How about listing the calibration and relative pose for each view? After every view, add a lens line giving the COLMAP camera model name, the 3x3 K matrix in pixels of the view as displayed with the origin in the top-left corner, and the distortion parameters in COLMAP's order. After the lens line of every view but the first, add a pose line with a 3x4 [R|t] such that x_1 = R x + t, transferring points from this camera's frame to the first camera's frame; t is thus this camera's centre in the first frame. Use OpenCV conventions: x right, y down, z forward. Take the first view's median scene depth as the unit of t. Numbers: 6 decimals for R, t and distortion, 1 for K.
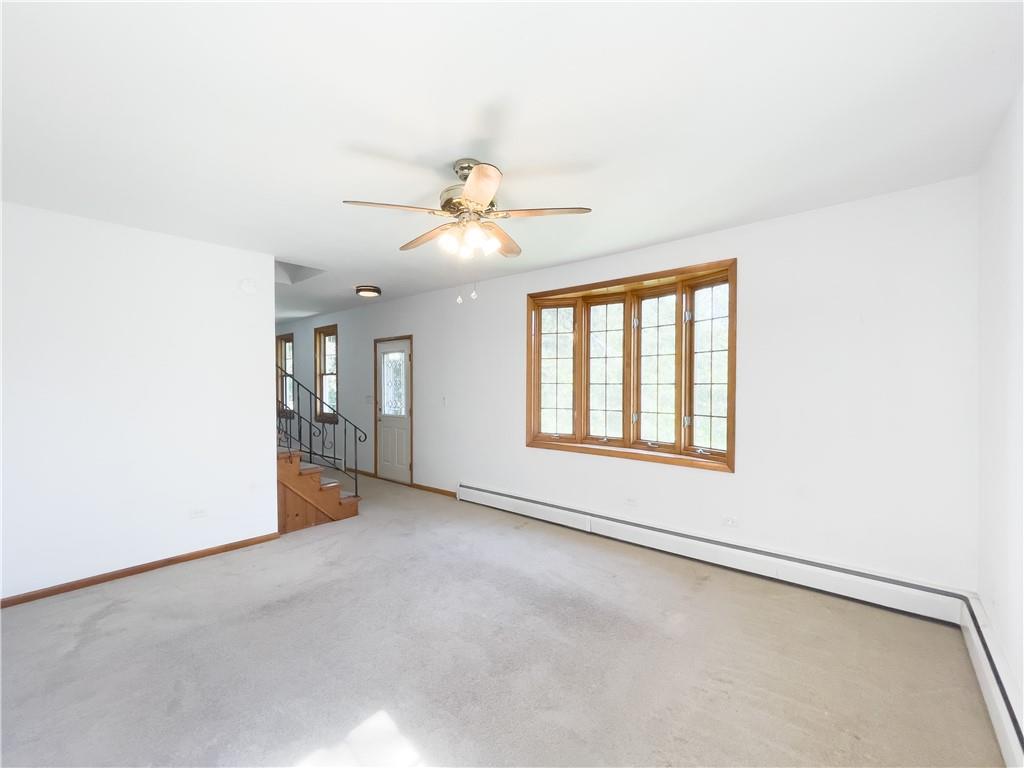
lens RADIAL K [[436.0, 0, 512.0], [0, 436.0, 384.0], [0, 0, 1]] dist [-0.010680, -0.000127]
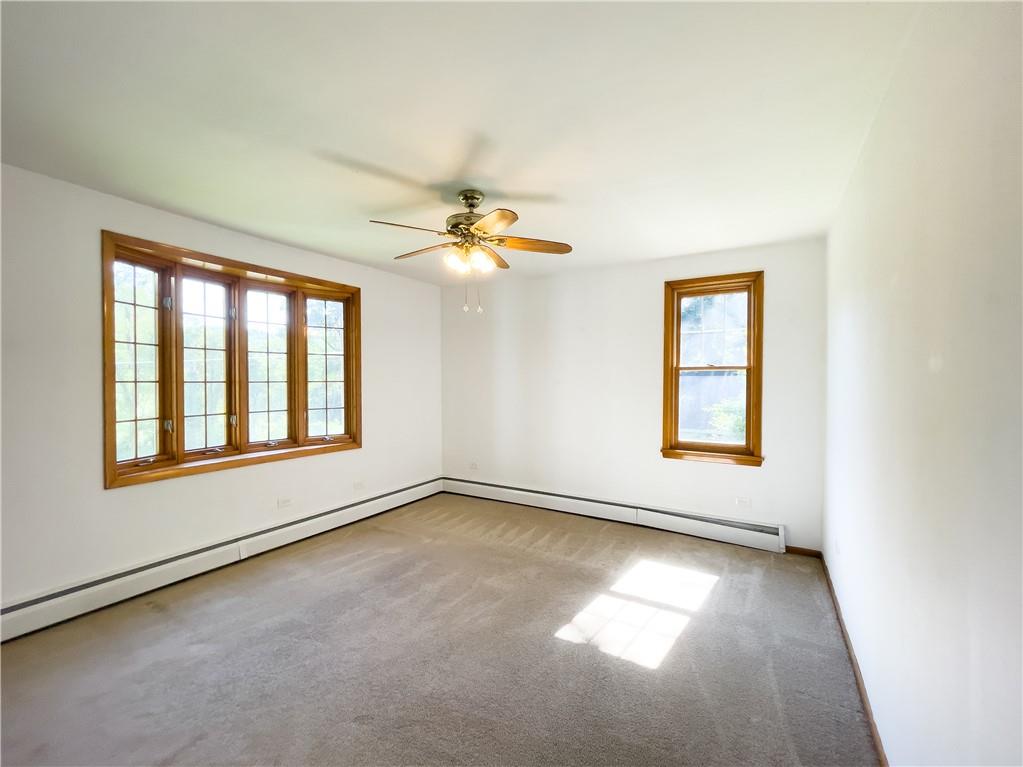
lens RADIAL K [[435.5, 0, 511.5], [0, 435.5, 383.5], [0, 0, 1]] dist [-0.010680, -0.000127]
pose [[-0.176397, -0.008201, 0.984285, -0.795535], [0.004113, 0.999950, 0.009068, -0.003340], [-0.984311, 0.005648, -0.176354, 0.696493]]
